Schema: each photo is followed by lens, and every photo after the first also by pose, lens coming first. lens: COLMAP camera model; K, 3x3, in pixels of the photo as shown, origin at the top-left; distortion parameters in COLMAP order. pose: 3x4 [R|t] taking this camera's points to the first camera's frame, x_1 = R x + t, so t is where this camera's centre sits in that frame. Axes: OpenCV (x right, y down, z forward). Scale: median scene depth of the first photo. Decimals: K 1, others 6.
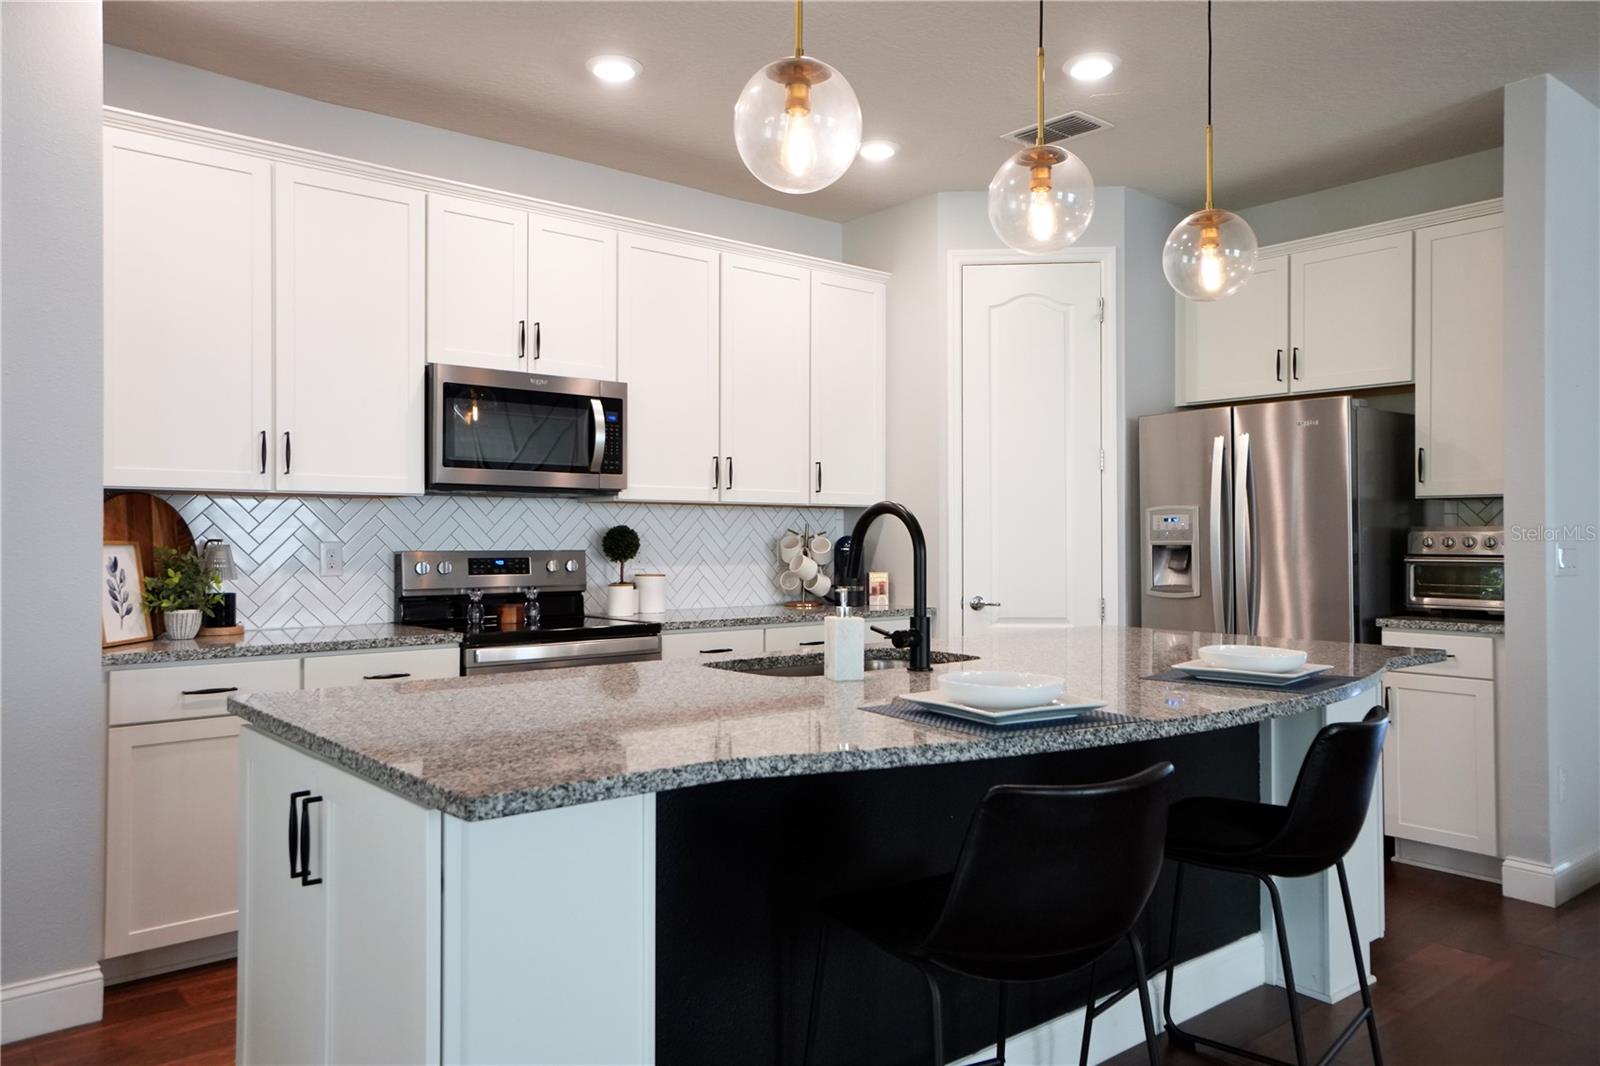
lens RADIAL K [[1117.6, 0, 794.1], [0, 1117.6, 525.0], [0, 0, 1]] dist [0.018557, 0.006128]
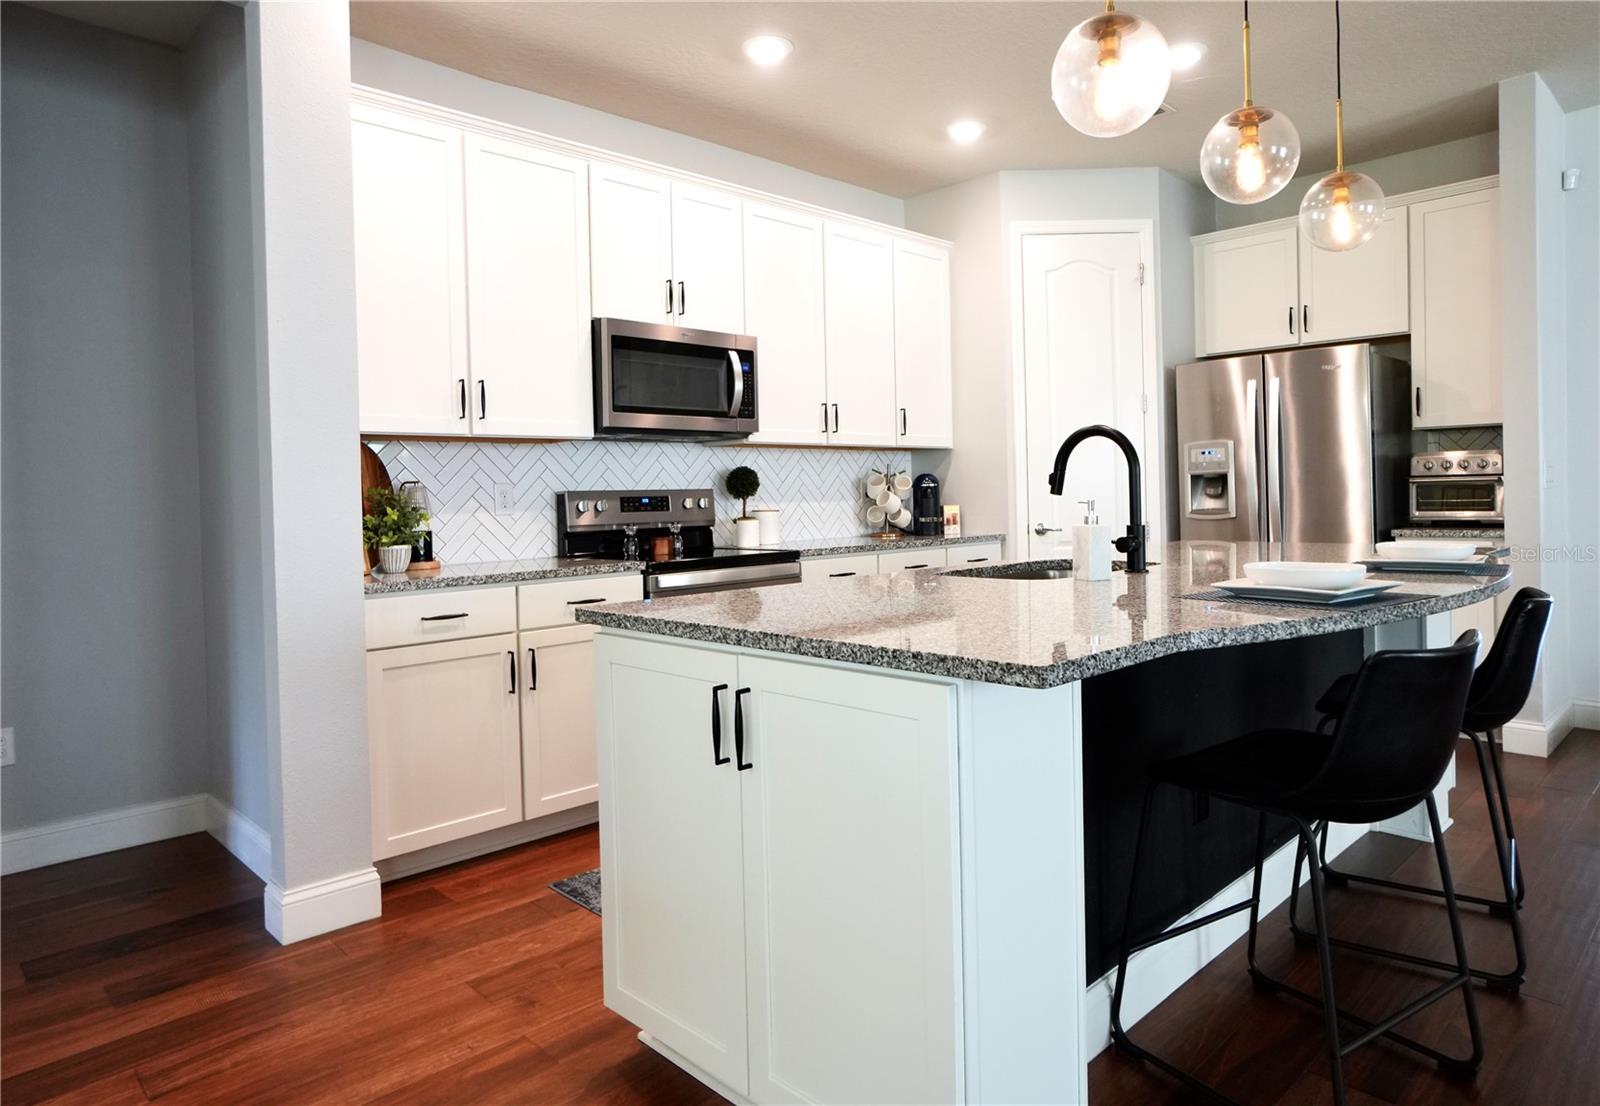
lens RADIAL K [[971.9, 0, 819.9], [0, 971.9, 505.2], [0, 0, 1]] dist [-0.016694, 0.007531]
pose [[0.995902, -0.024011, 0.087188, -0.192256], [0.021960, 0.999461, 0.024410, 0.020262], [-0.087727, -0.022396, 0.995893, 0.031326]]
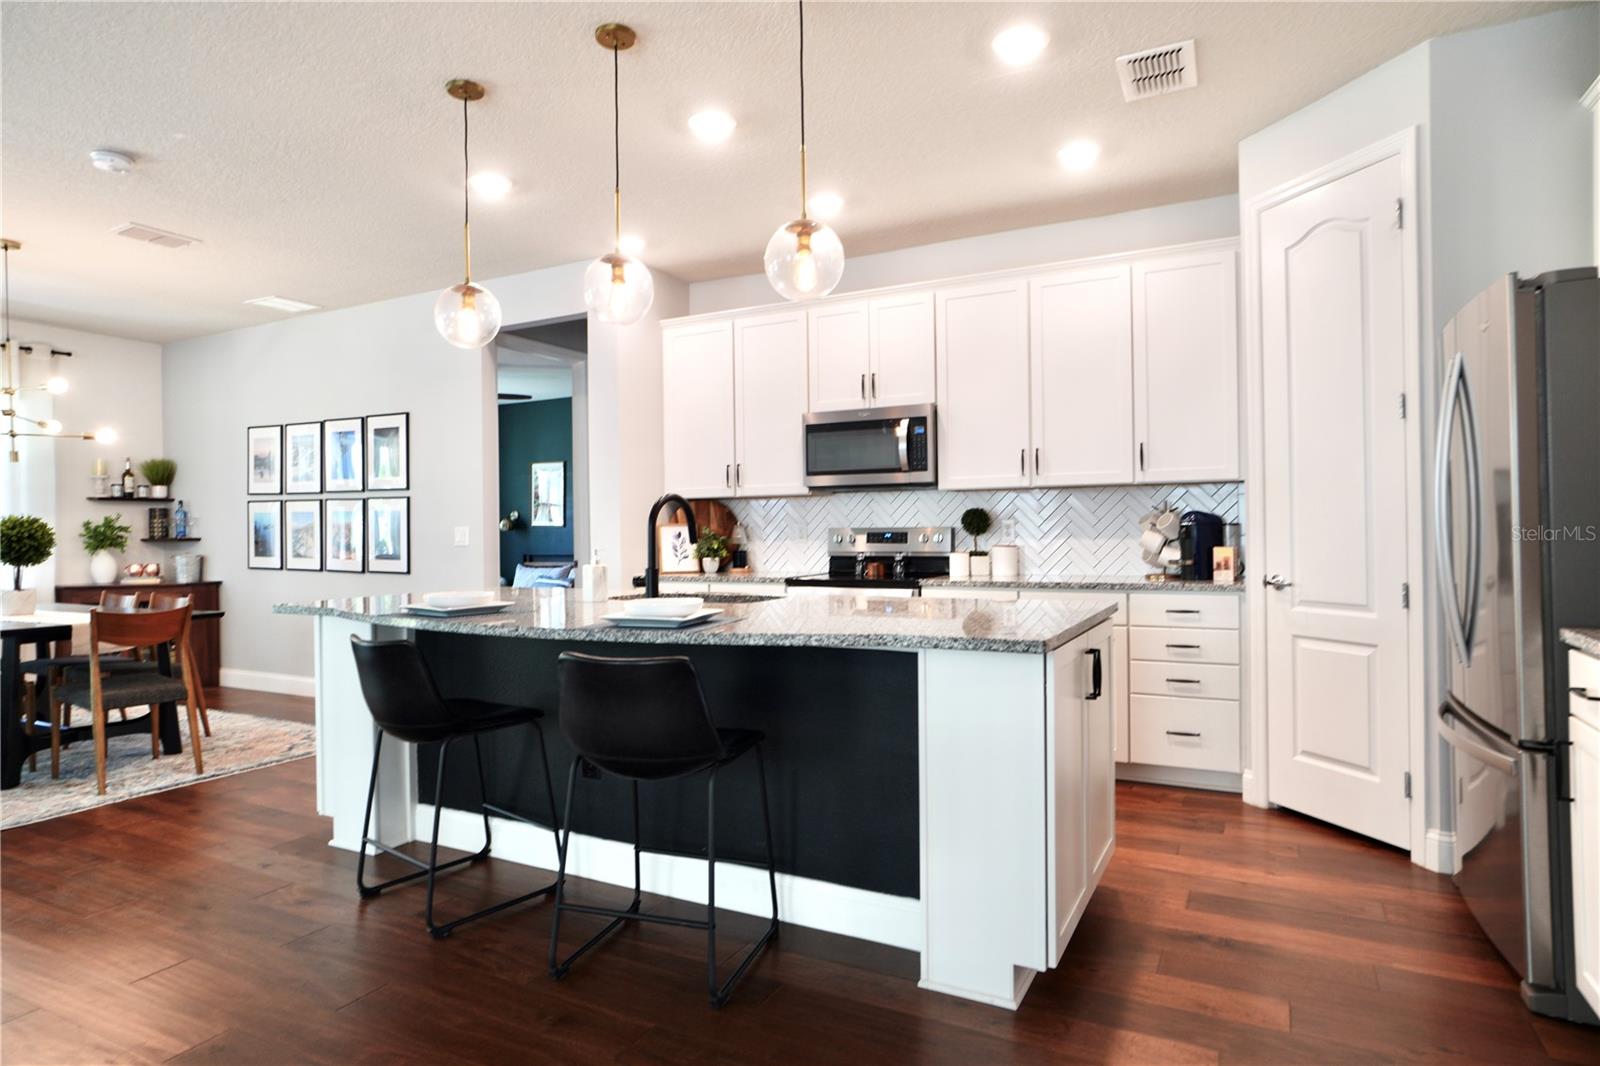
lens RADIAL K [[885.1, 0, 791.2], [0, 885.1, 528.8], [0, 0, 1]] dist [-0.026028, -0.000730]
pose [[0.377033, -0.004367, -0.926189, 0.859652], [0.025371, 0.999662, 0.005615, 0.016600], [0.925852, -0.025616, 0.377017, 0.478093]]
